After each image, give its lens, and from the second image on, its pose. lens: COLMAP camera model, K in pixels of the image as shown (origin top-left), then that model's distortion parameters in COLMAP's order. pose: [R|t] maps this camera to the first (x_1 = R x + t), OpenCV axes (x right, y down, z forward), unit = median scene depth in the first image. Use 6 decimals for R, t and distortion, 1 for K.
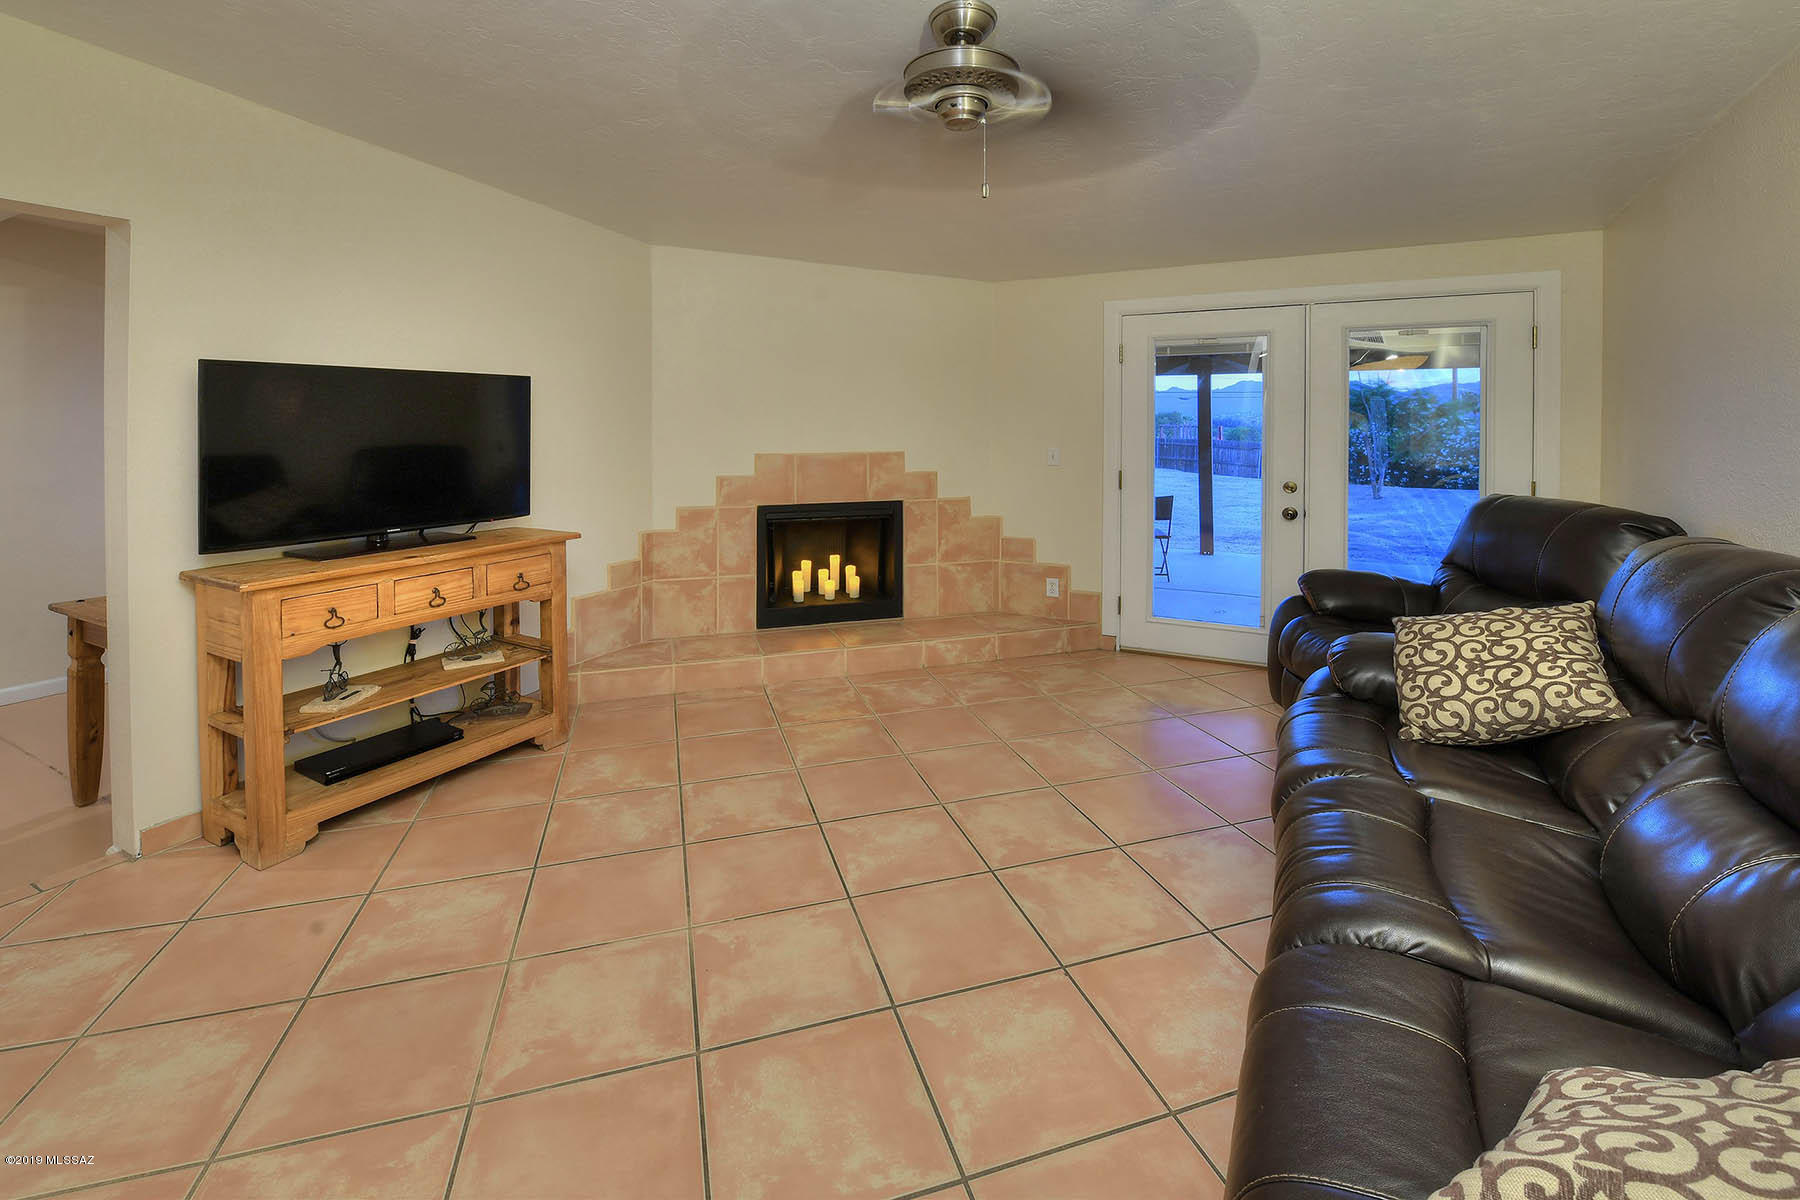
lens RADIAL K [[768.2, 0, 926.2], [0, 768.2, 573.0], [0, 0, 1]] dist [0.002090, -0.006275]
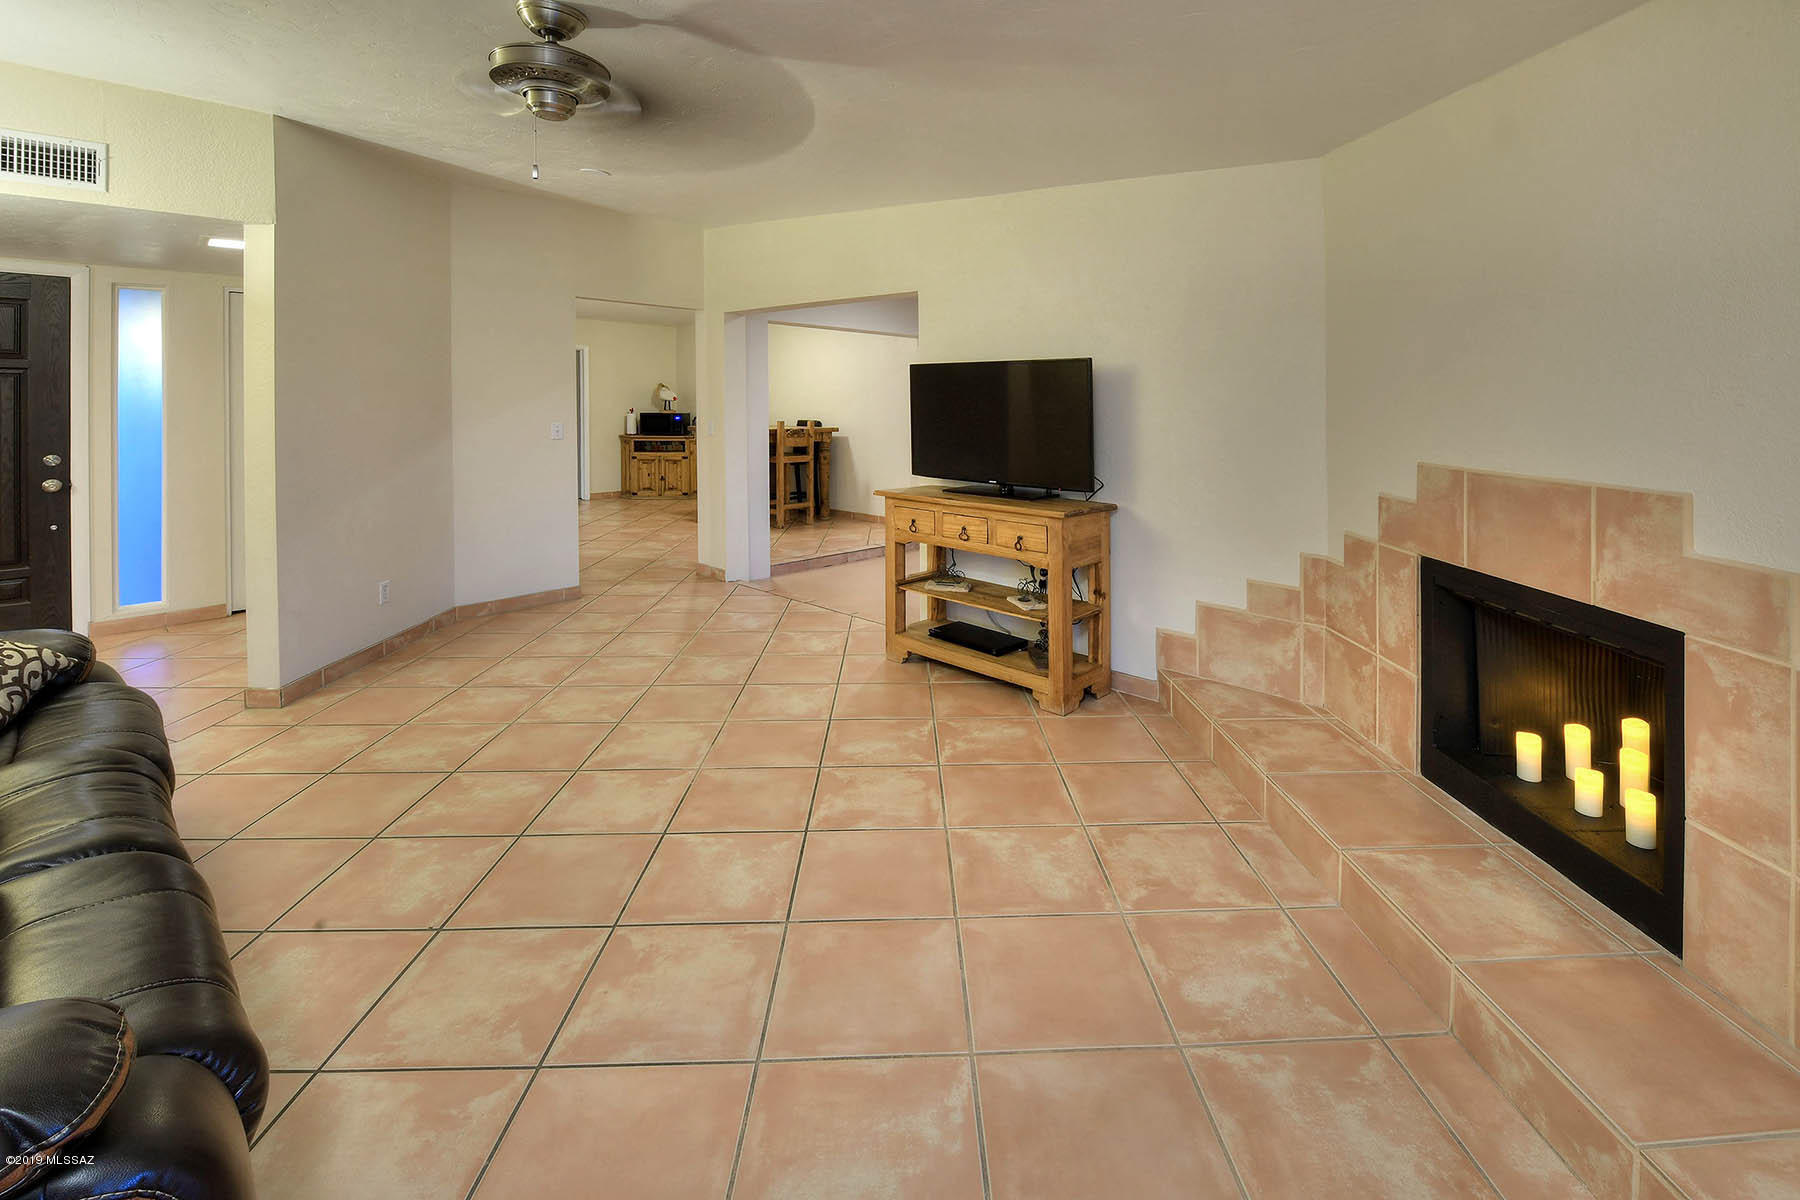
lens RADIAL K [[788.3, 0, 906.4], [0, 788.3, 491.7], [0, 0, 1]] dist [-0.018071, -0.000339]
pose [[-0.290046, 0.109222, -0.950760, 0.416661], [-0.191267, 0.966807, 0.169414, -0.154567], [0.937705, 0.230987, -0.259528, 0.779138]]
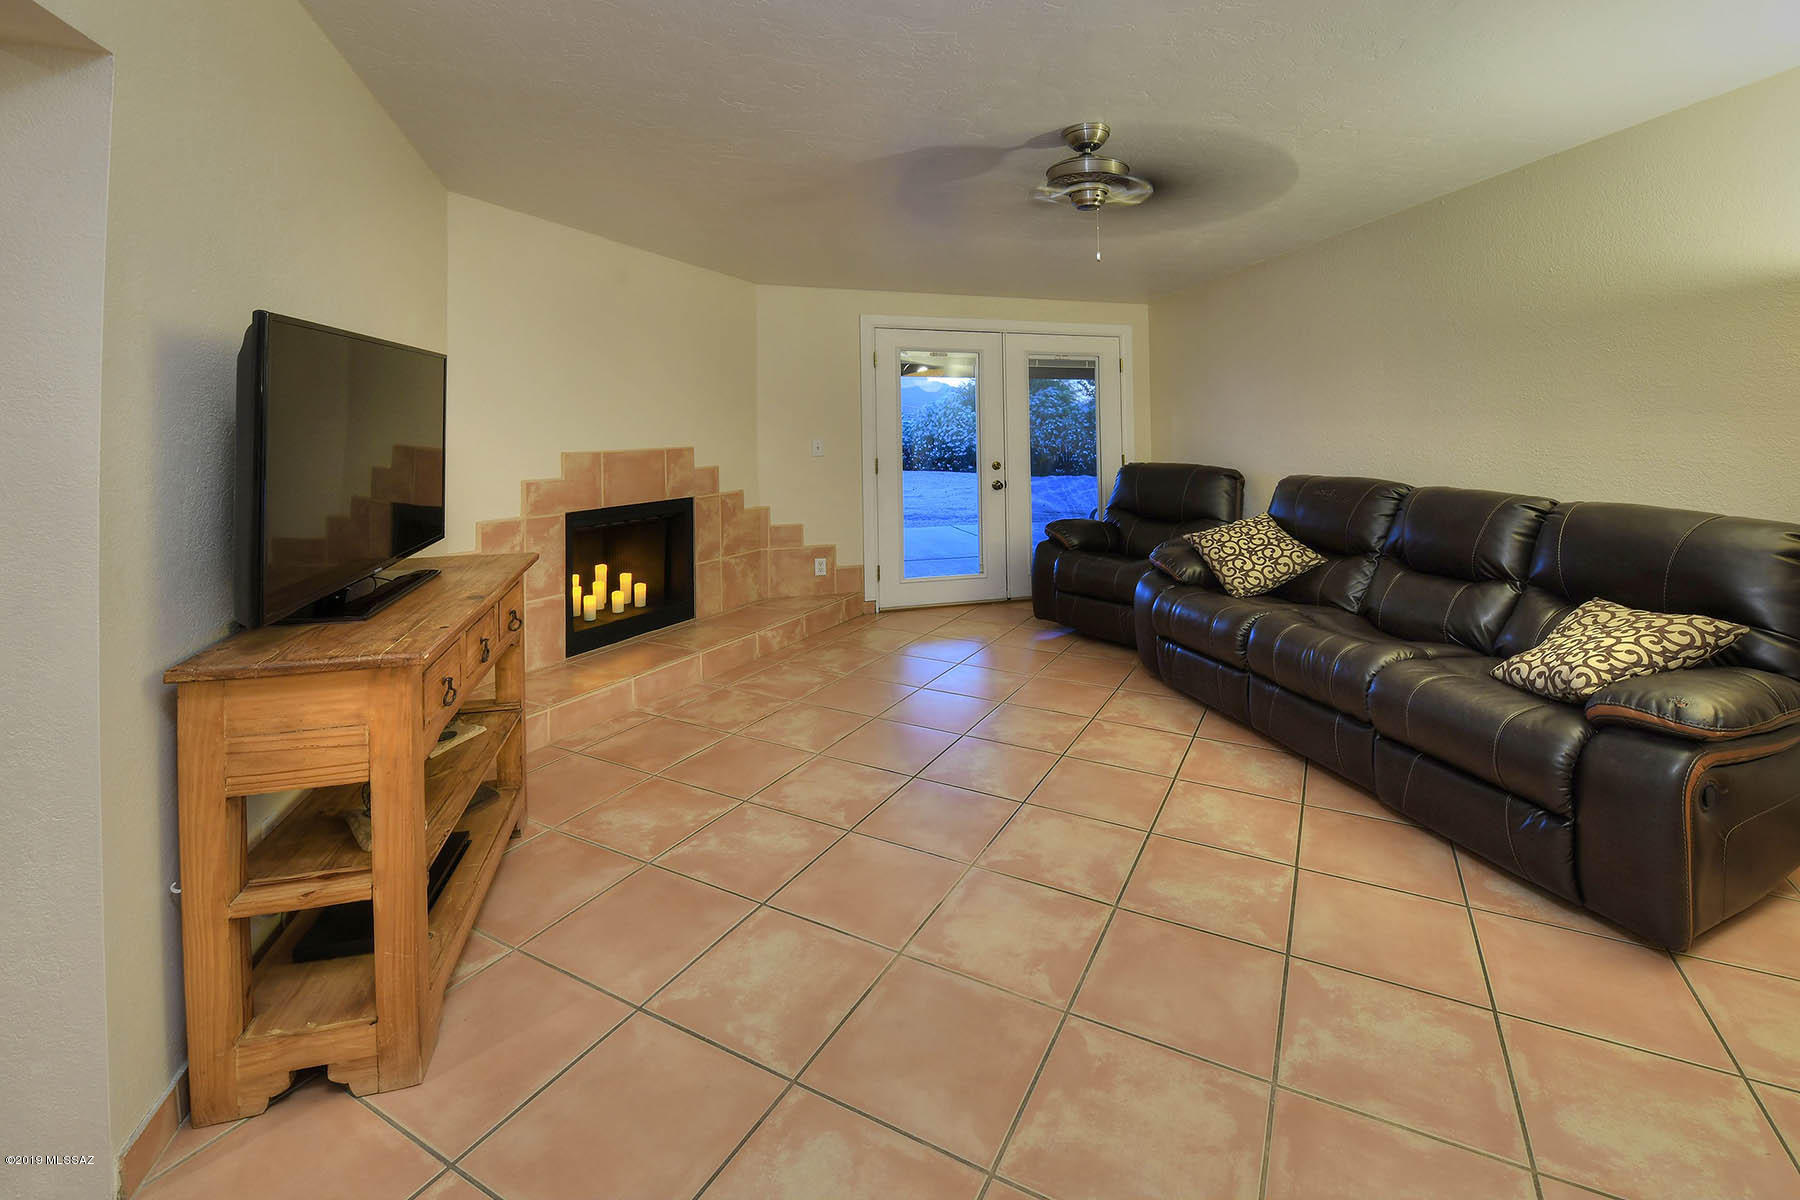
lens RADIAL K [[768.2, 0, 926.2], [0, 768.2, 573.0], [0, 0, 1]] dist [0.002090, -0.006275]
pose [[0.711222, -0.135447, 0.689795, -0.526537], [0.132404, 0.989510, 0.057782, -0.017264], [-0.690386, 0.050236, 0.721695, 0.104327]]
